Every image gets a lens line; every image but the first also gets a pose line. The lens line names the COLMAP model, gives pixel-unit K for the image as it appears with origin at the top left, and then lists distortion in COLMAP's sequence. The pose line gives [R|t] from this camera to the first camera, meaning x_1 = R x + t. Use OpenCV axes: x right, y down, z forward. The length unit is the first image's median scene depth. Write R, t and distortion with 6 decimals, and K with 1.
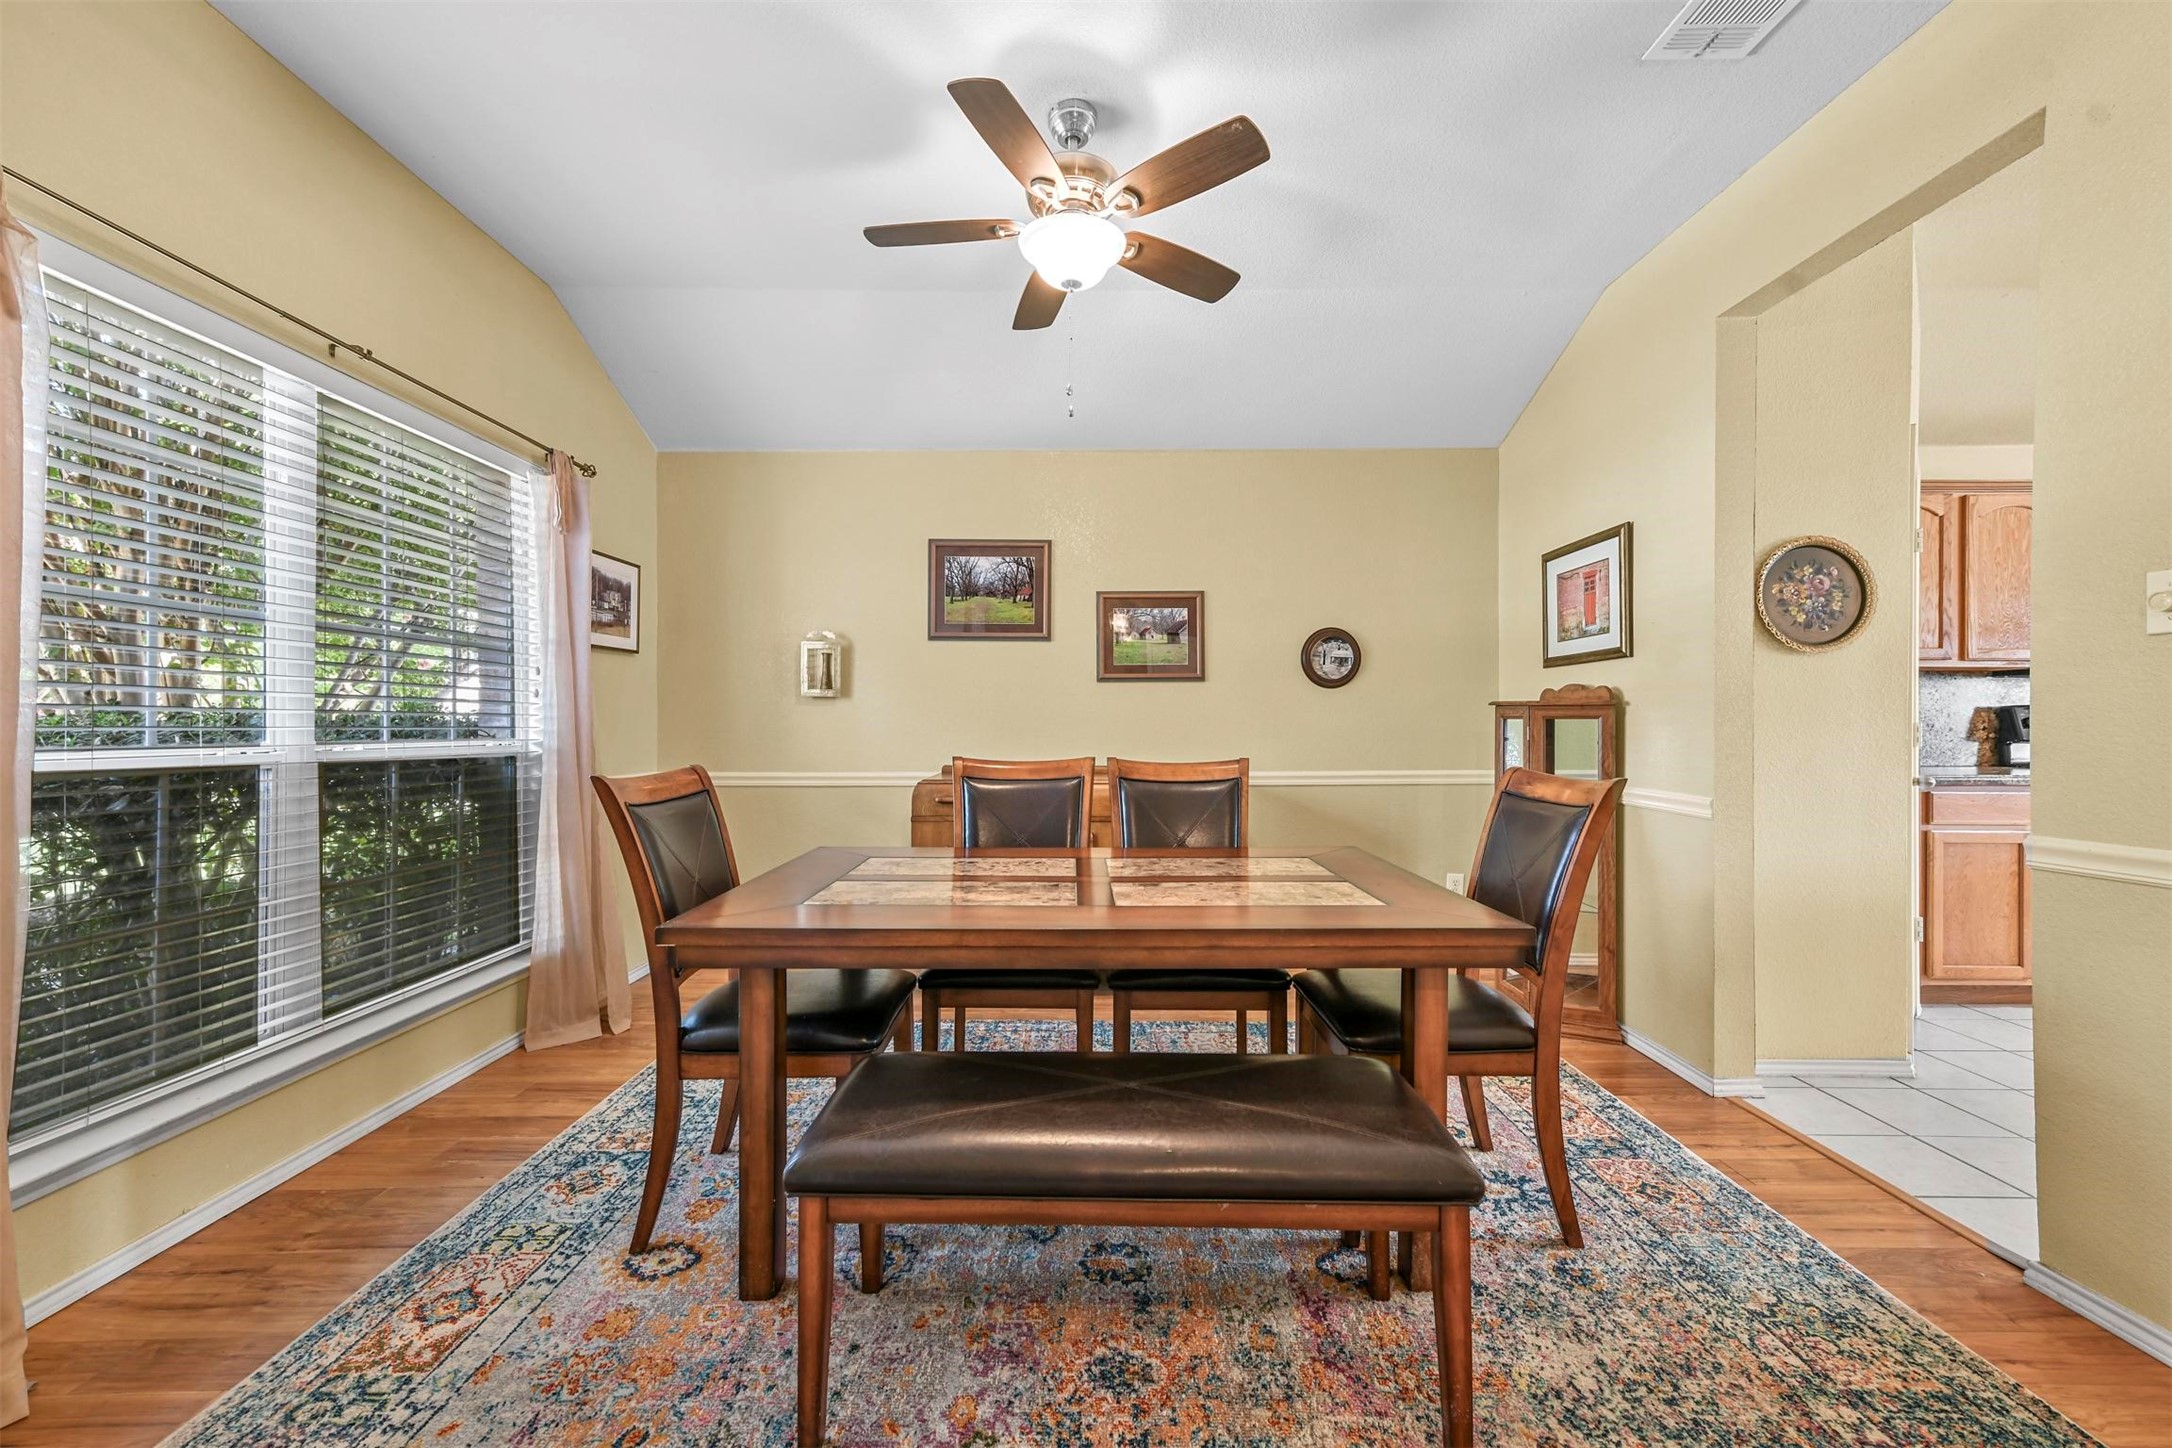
lens RADIAL K [[861.6, 0, 1086.0], [0, 861.6, 724.0], [0, 0, 1]] dist [0.000866, 0.000114]
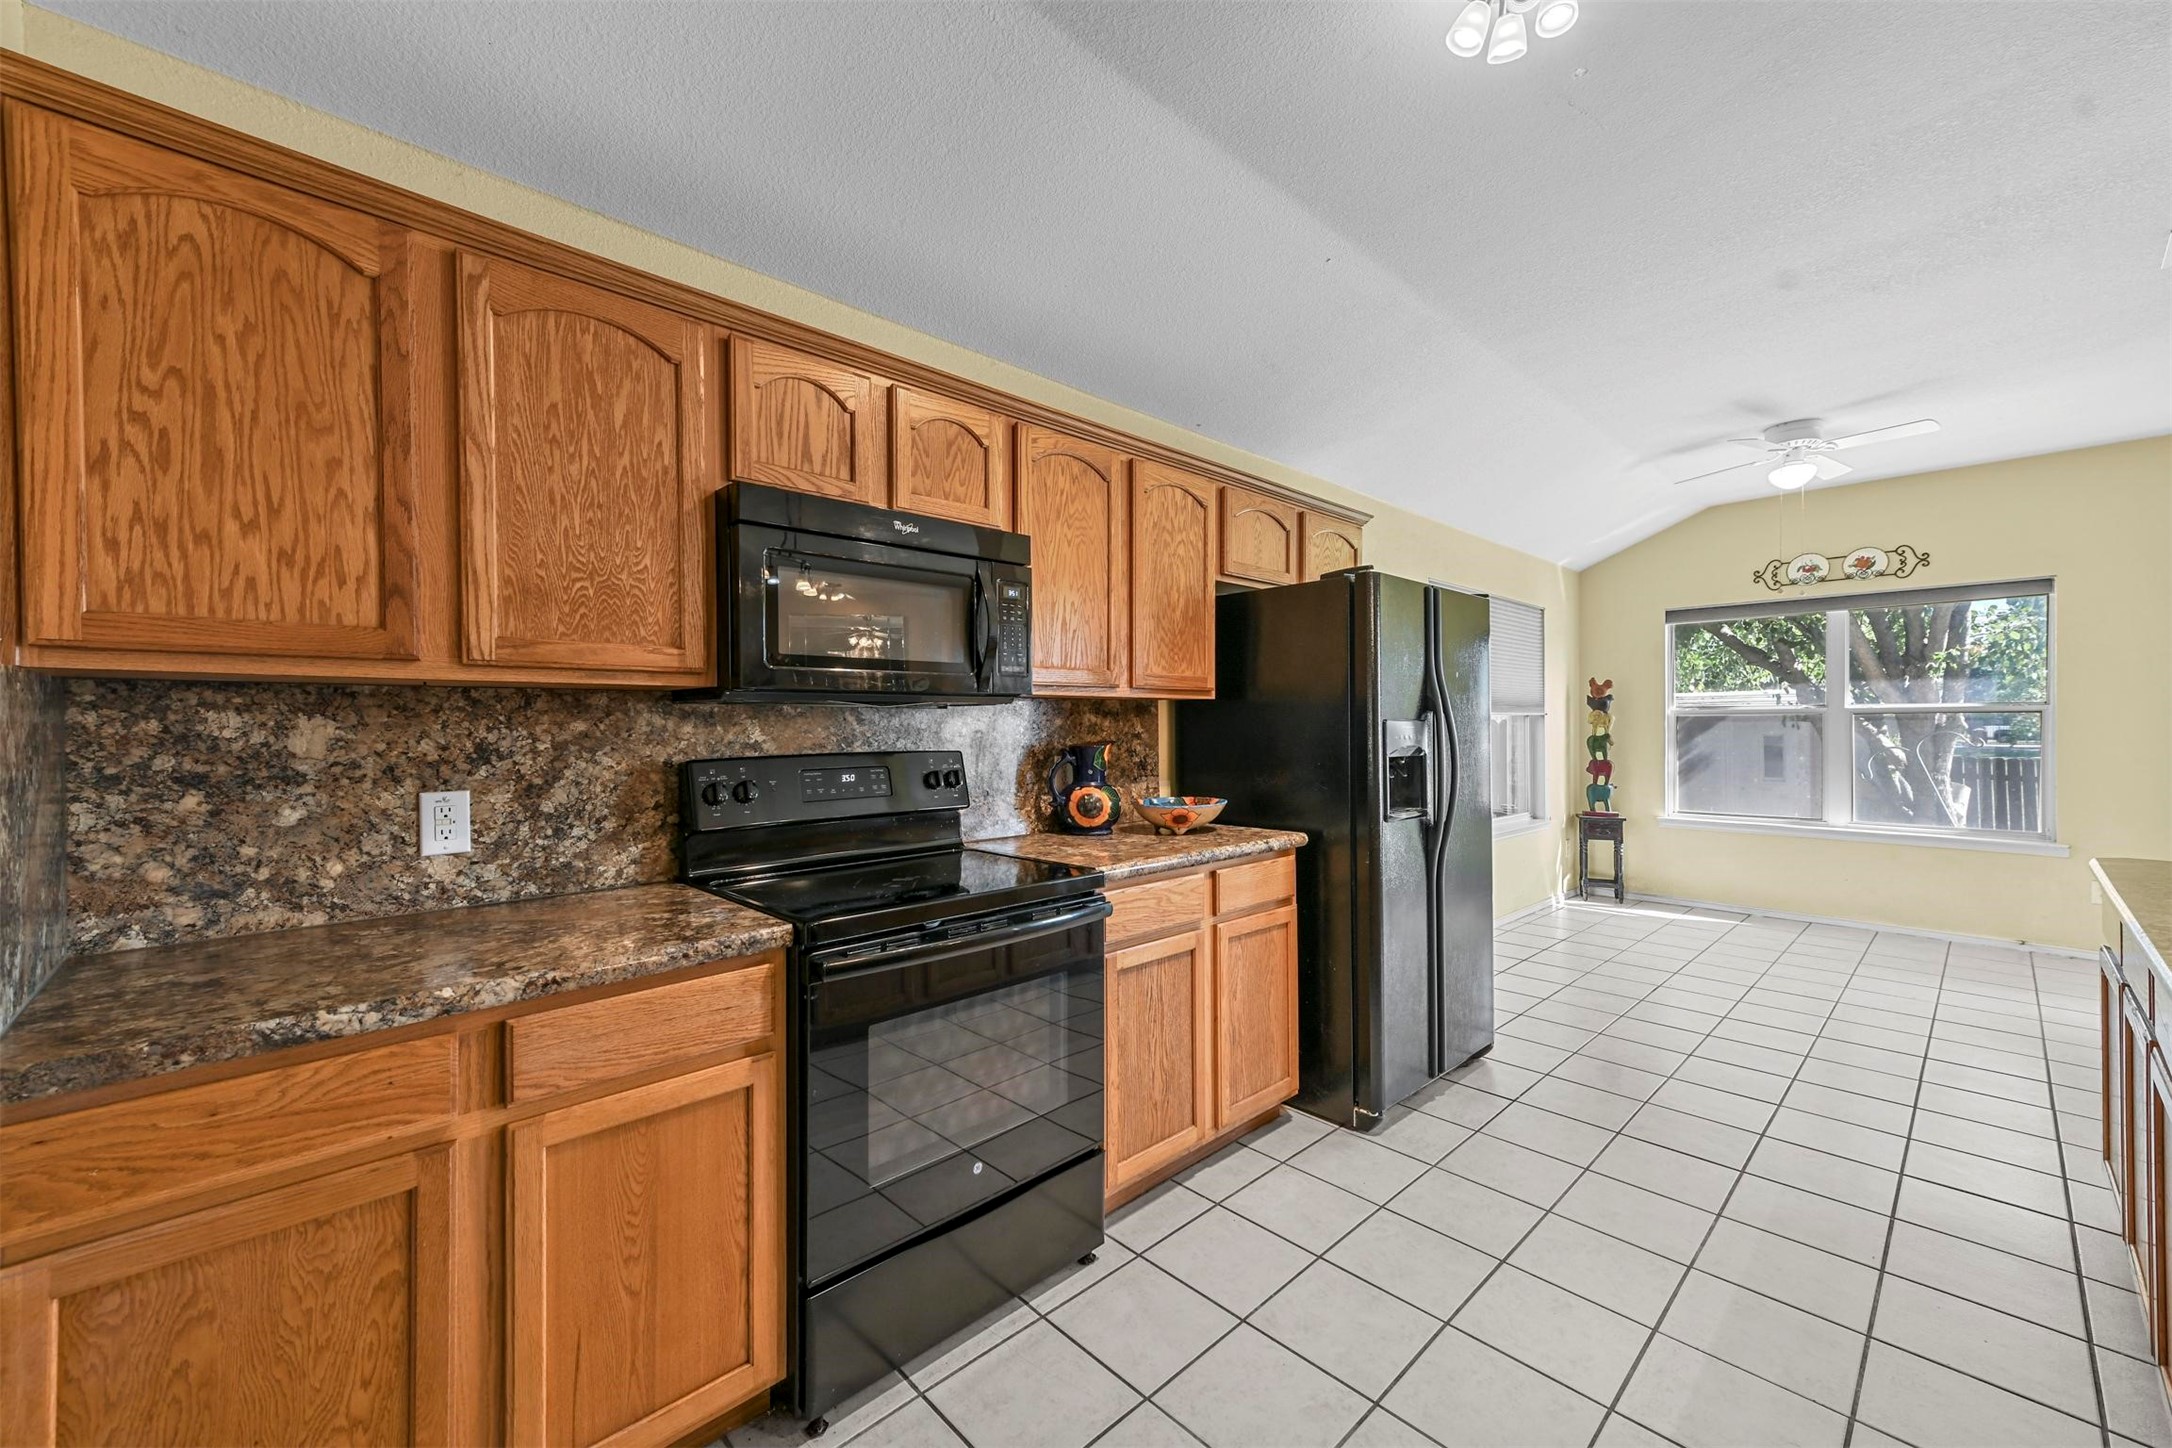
lens RADIAL K [[861.6, 0, 1086.0], [0, 861.6, 724.0], [0, 0, 1]] dist [0.000866, 0.000114]
pose [[0.725806, -0.005012, 0.687881, 0.953922], [0.003795, 0.999987, 0.003282, -0.046455], [-0.687889, 0.000228, 0.725816, 0.510826]]
